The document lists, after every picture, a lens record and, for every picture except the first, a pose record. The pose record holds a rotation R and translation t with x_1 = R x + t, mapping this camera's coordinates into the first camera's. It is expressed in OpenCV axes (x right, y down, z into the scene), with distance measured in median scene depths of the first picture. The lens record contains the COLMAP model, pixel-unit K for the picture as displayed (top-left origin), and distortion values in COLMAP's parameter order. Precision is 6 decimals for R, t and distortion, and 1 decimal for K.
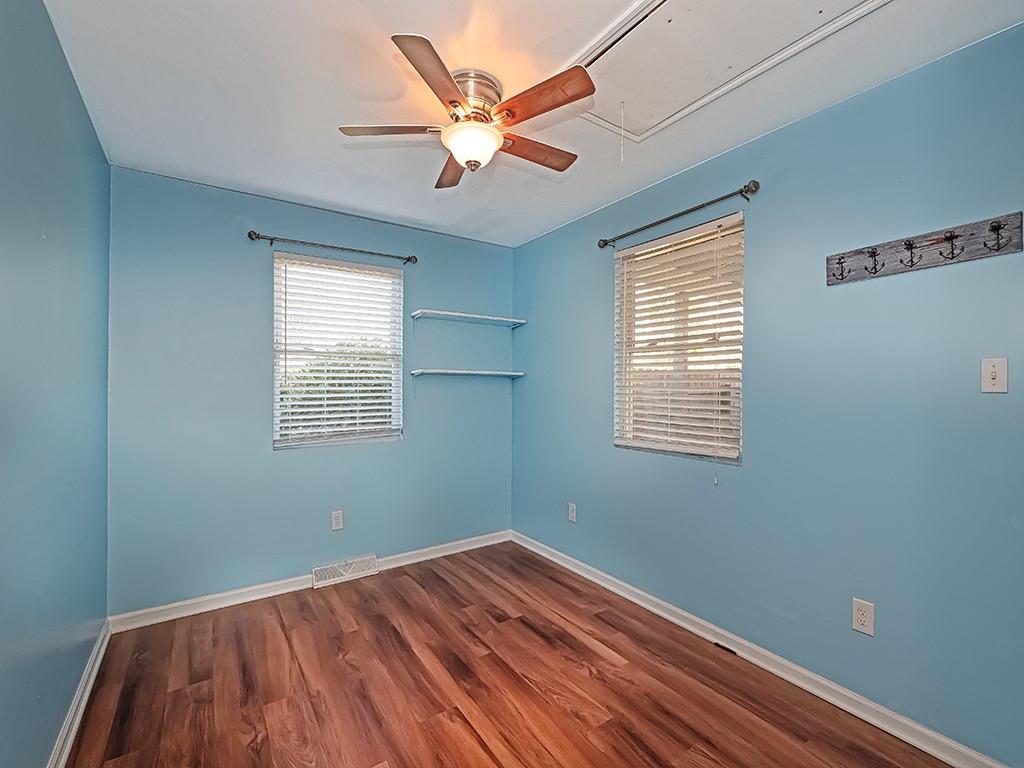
lens RADIAL K [[453.8, 0, 519.2], [0, 453.8, 385.7], [0, 0, 1]] dist [0.005517, -0.001113]
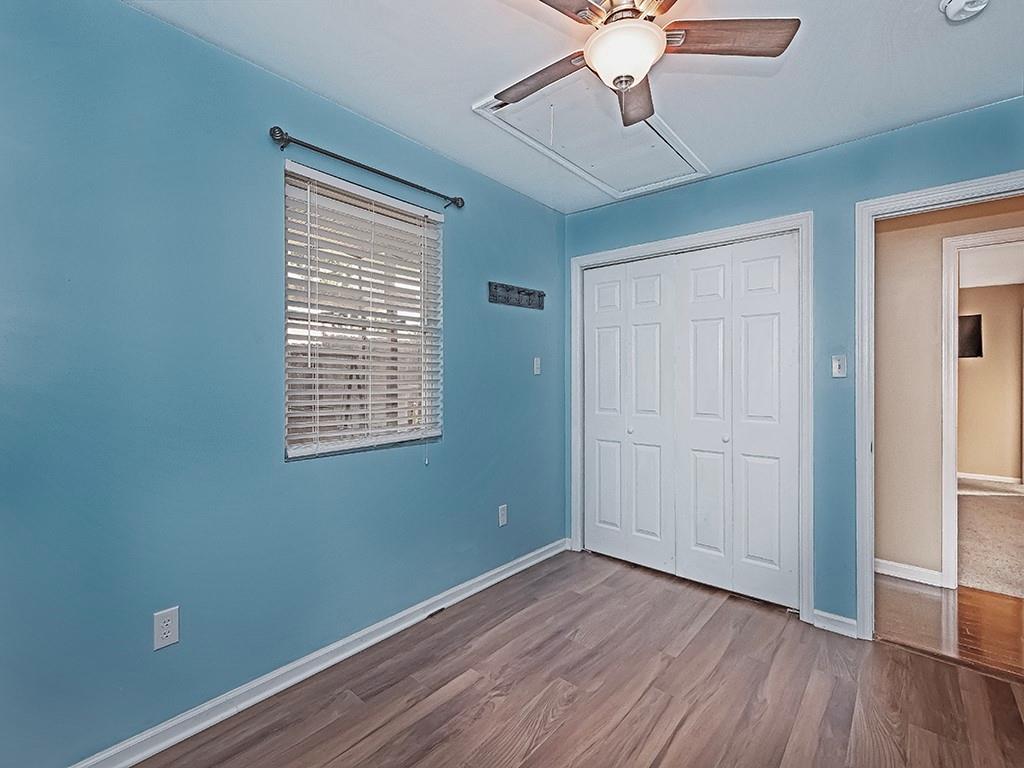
lens RADIAL K [[453.8, 0, 520.1], [0, 453.8, 378.7], [0, 0, 1]] dist [0.005517, -0.001113]
pose [[-0.258132, -0.009284, 0.966065, -0.674542], [-0.005359, 0.999952, 0.008177, 0.011939], [-0.966095, -0.003066, -0.258169, 1.152071]]
